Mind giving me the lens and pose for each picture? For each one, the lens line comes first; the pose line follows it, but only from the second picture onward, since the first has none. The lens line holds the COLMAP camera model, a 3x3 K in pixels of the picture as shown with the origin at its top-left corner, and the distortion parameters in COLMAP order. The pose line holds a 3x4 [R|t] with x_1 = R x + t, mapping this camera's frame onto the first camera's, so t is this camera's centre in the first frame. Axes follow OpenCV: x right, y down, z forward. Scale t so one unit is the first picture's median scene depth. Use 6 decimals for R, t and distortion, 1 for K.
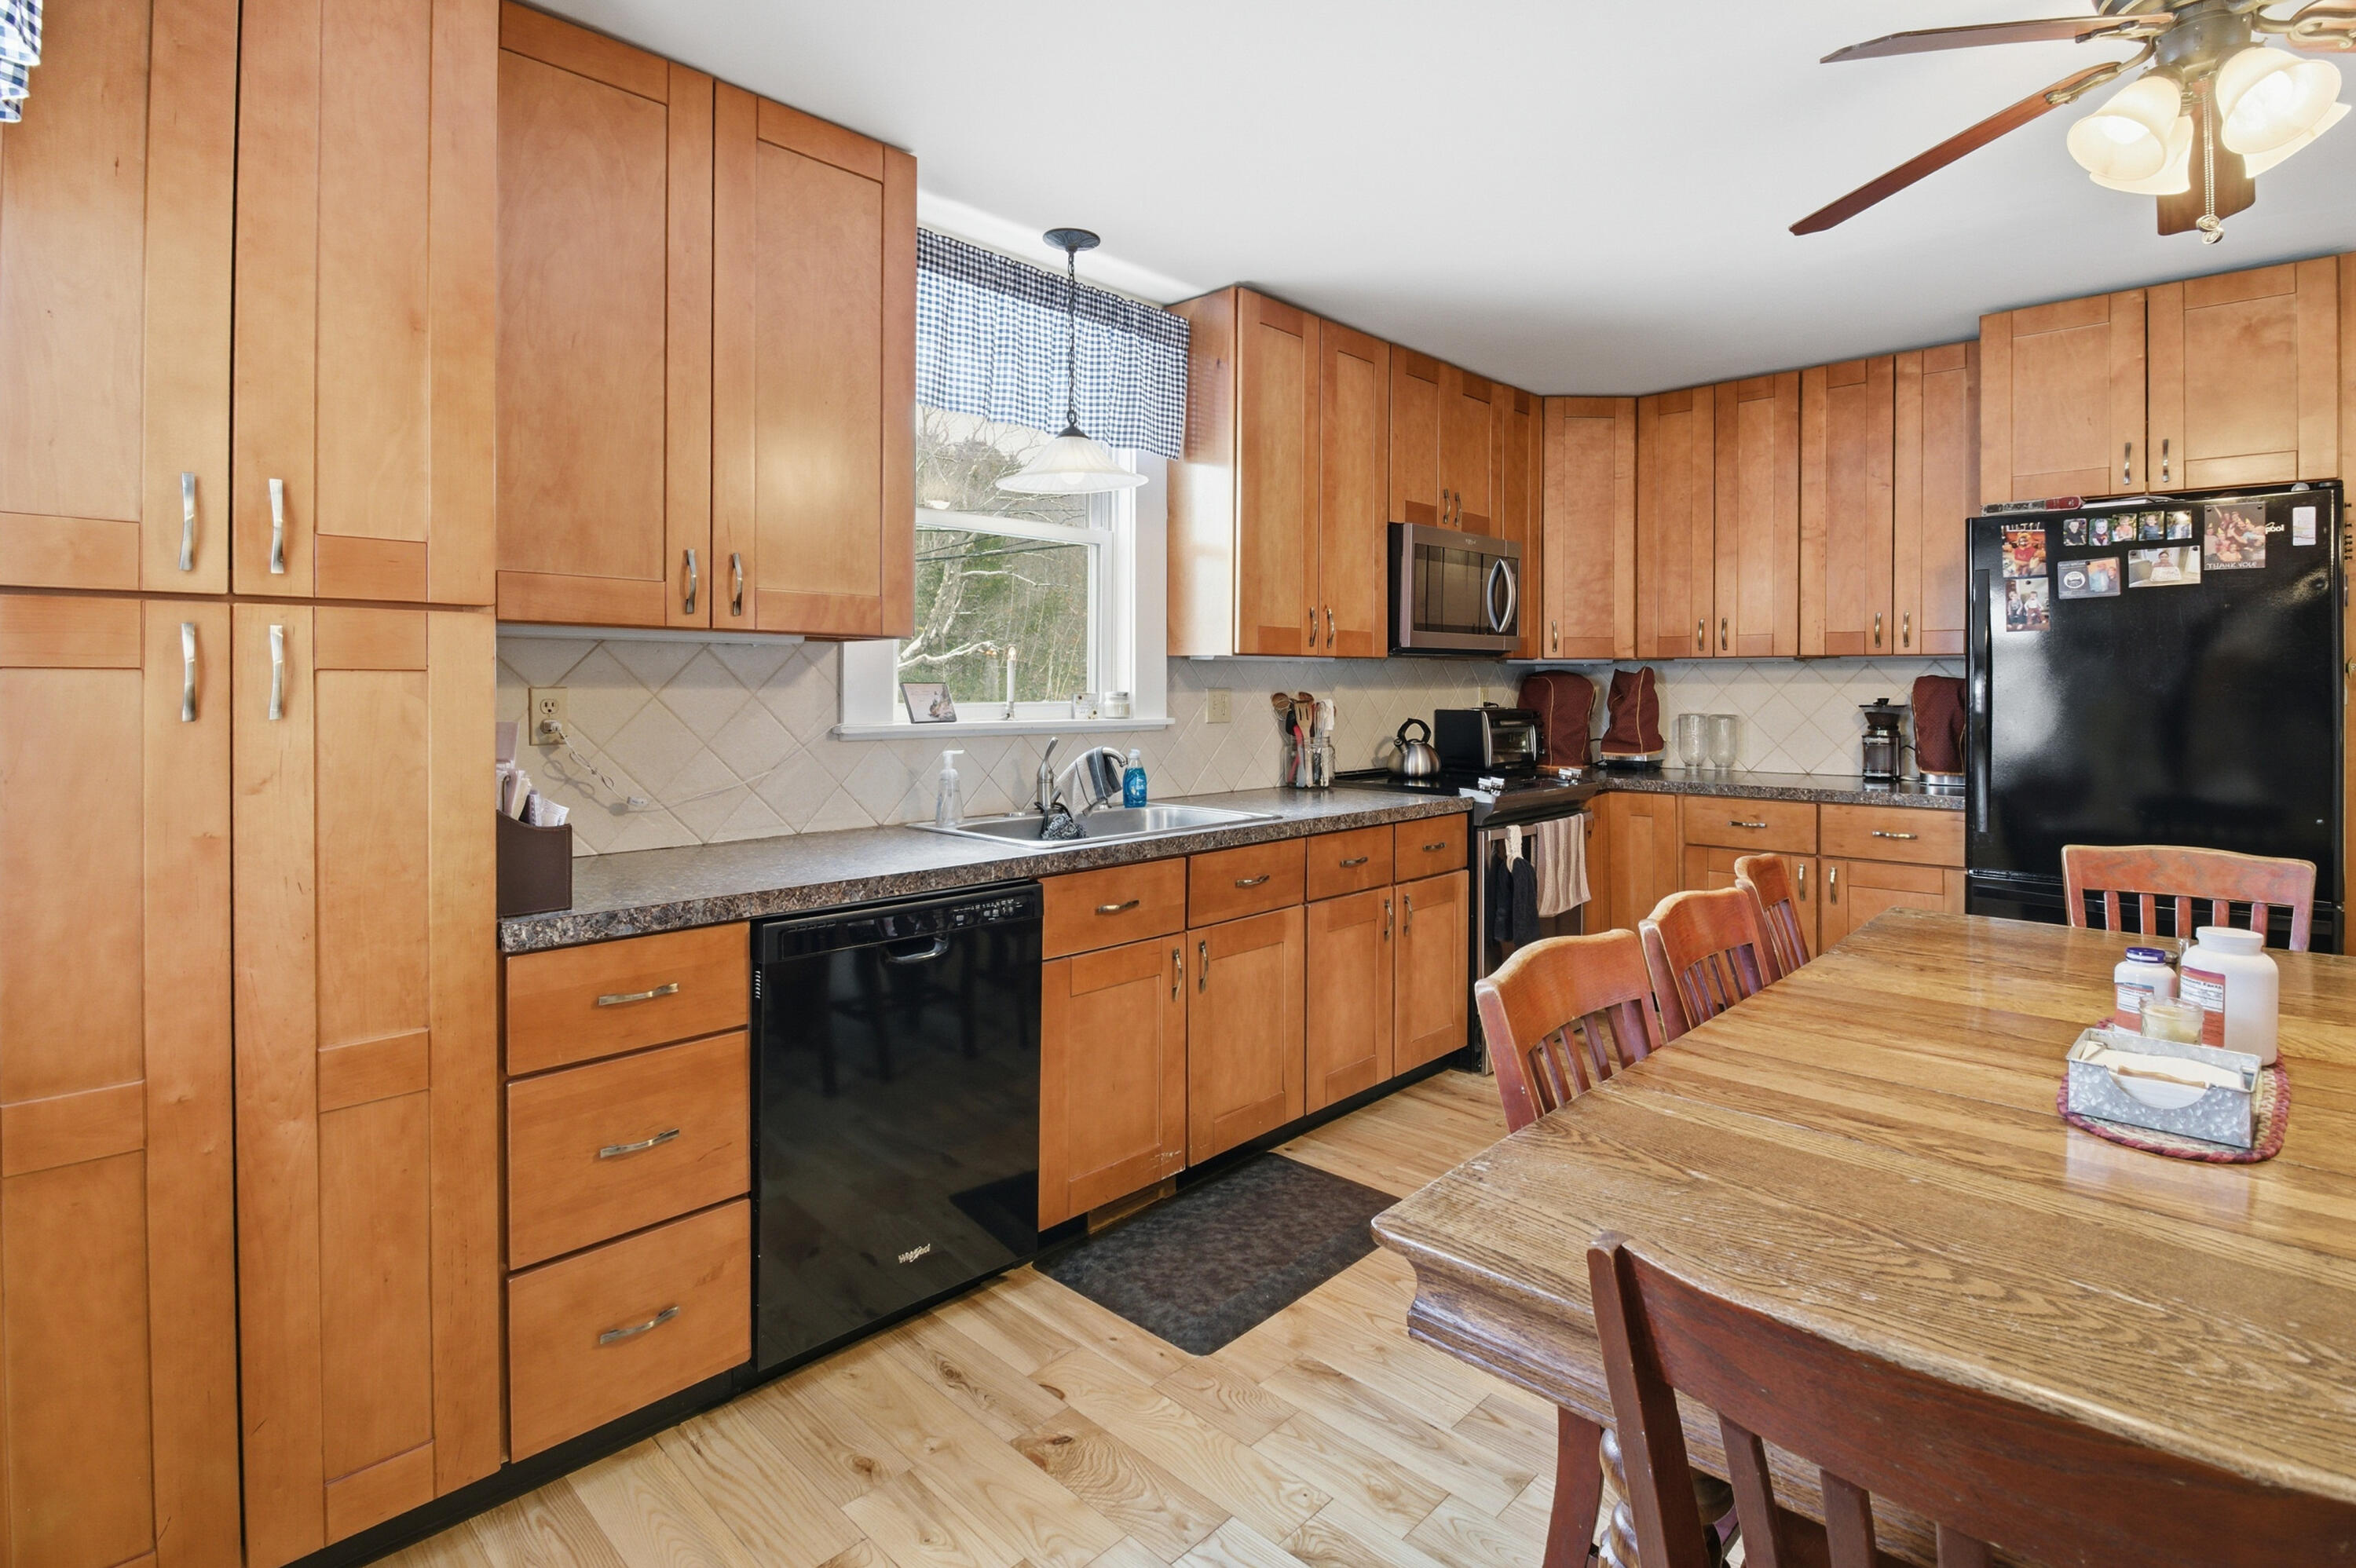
lens RADIAL K [[1140.3, 0, 1184.5], [0, 1140.3, 688.1], [0, 0, 1]] dist [-0.018112, -0.002154]
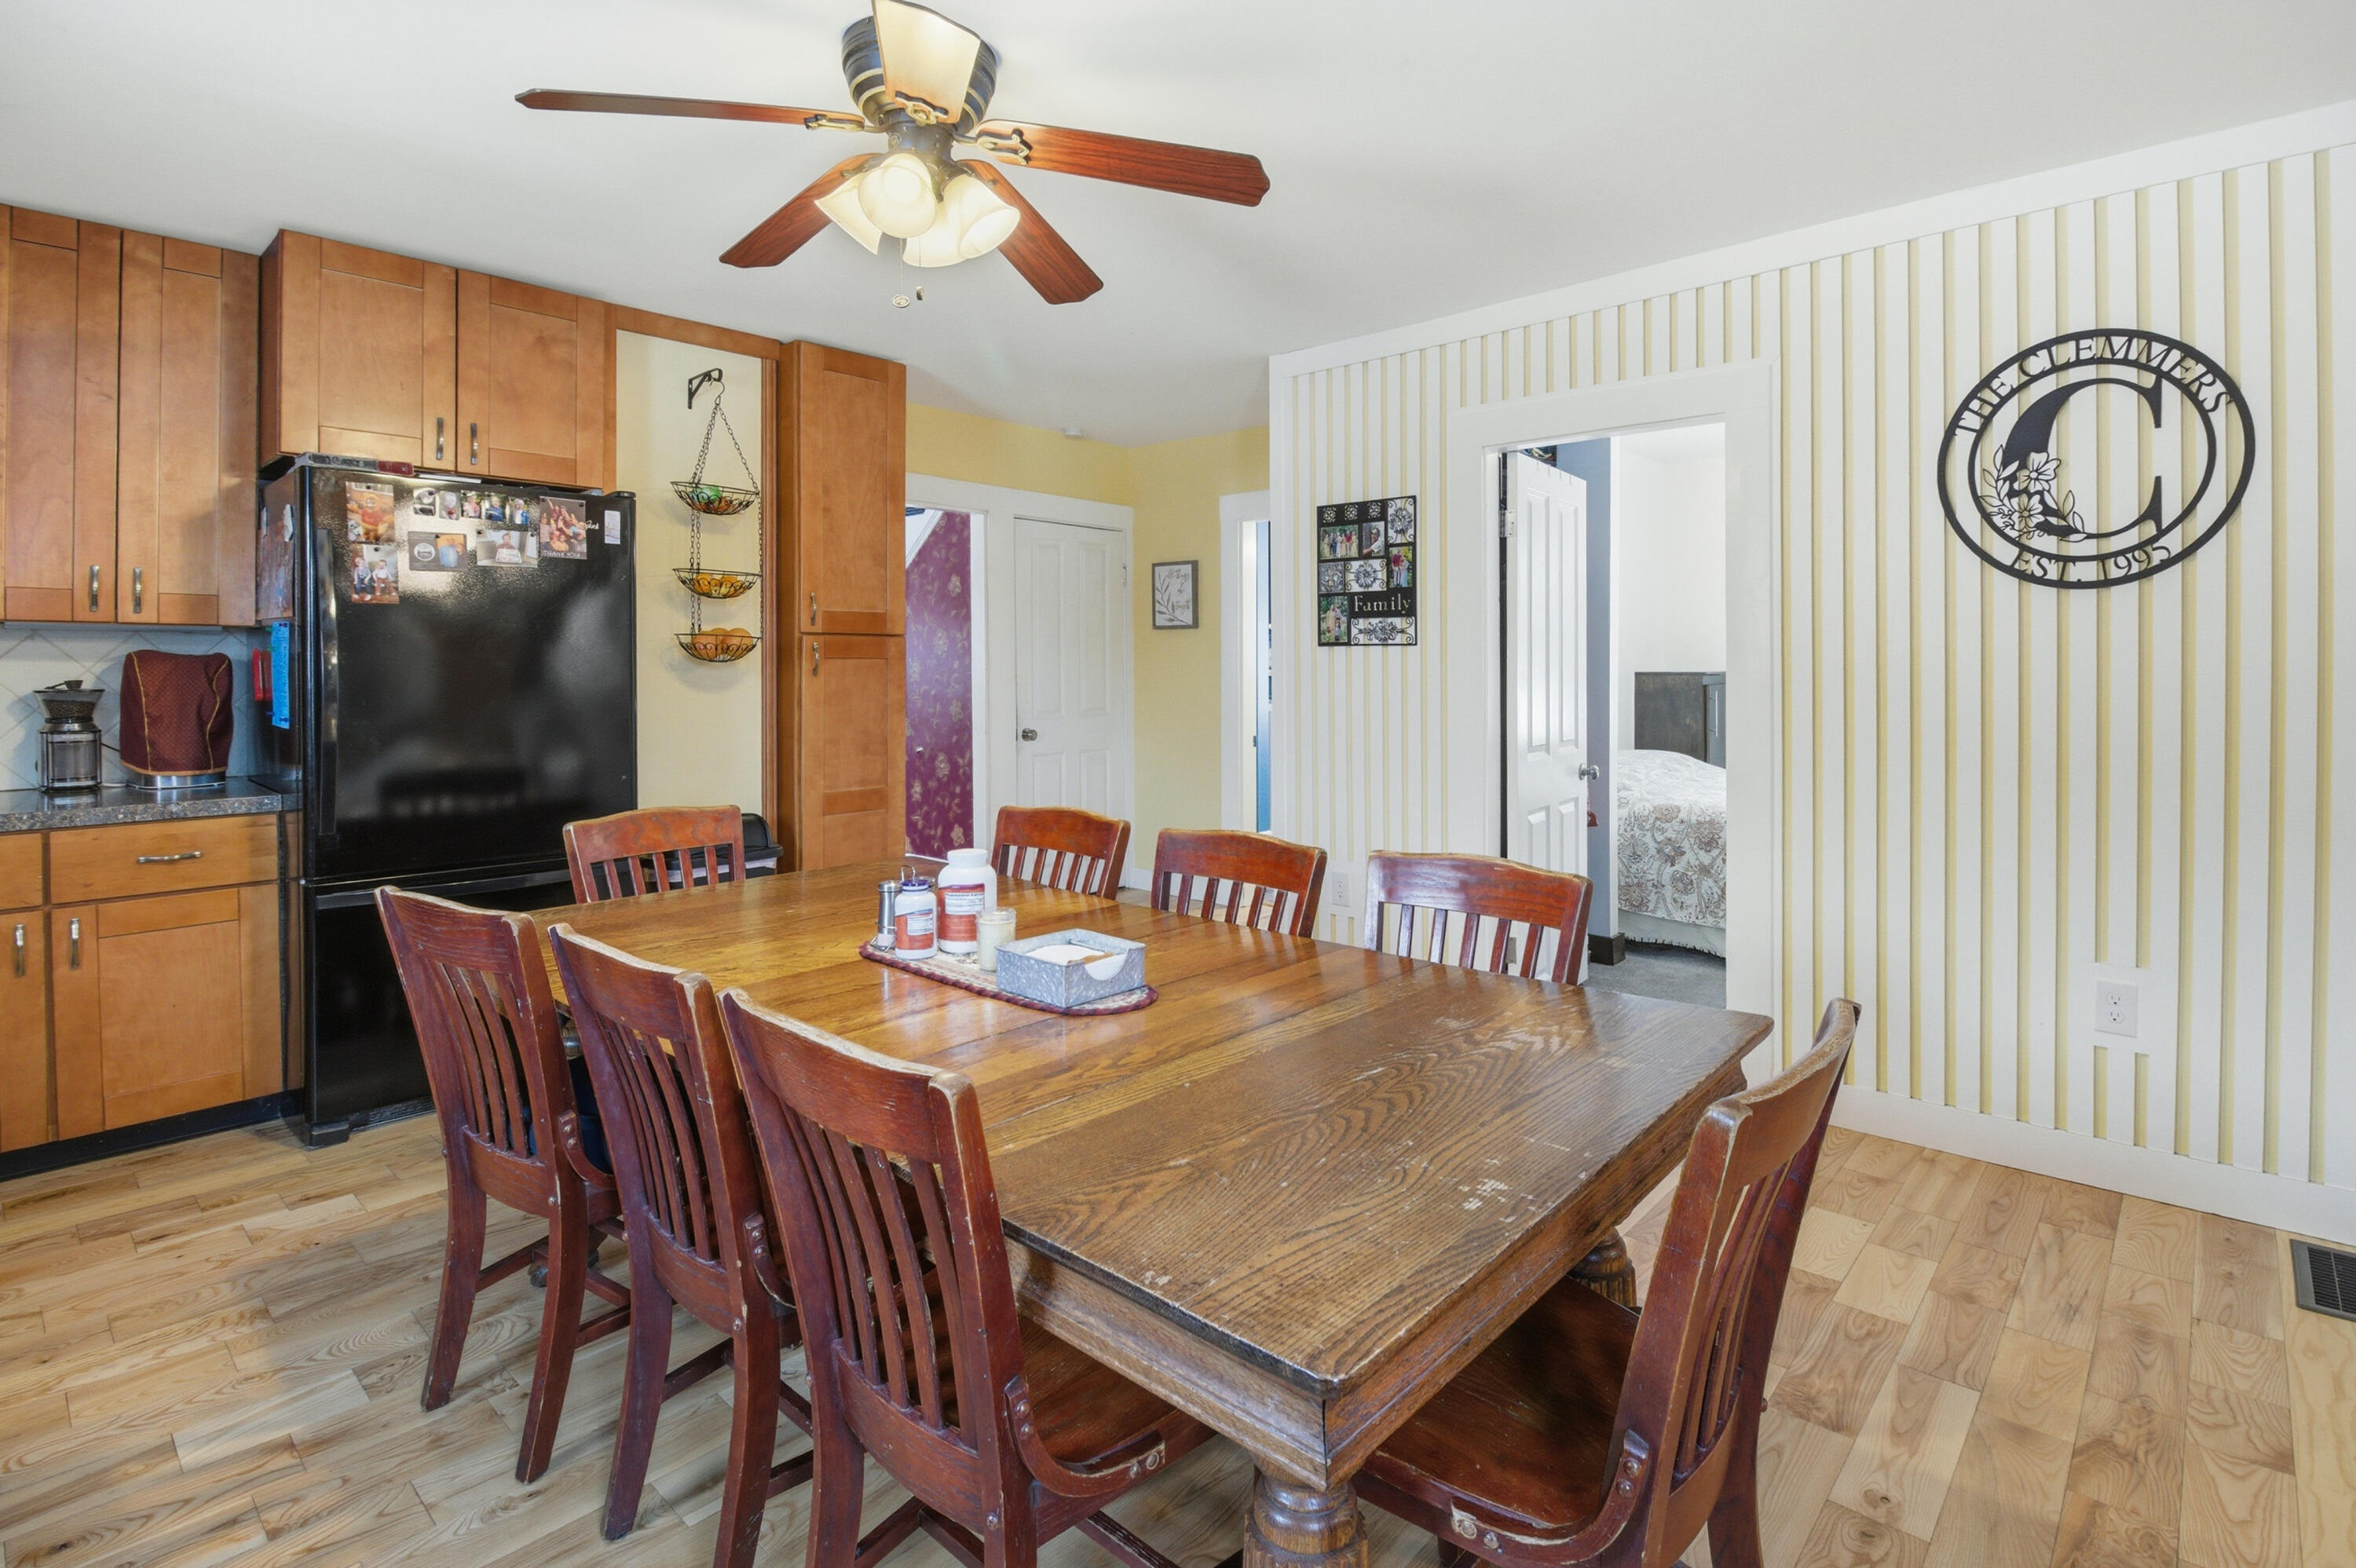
lens RADIAL K [[1140.3, 0, 1217.8], [0, 1140.3, 661.2], [0, 0, 1]] dist [-0.018112, -0.002154]
pose [[-0.045629, 0.003230, 0.998953, -0.203561], [0.002975, 0.999991, -0.003098, 0.001383], [-0.998954, 0.002830, -0.045639, 0.393790]]
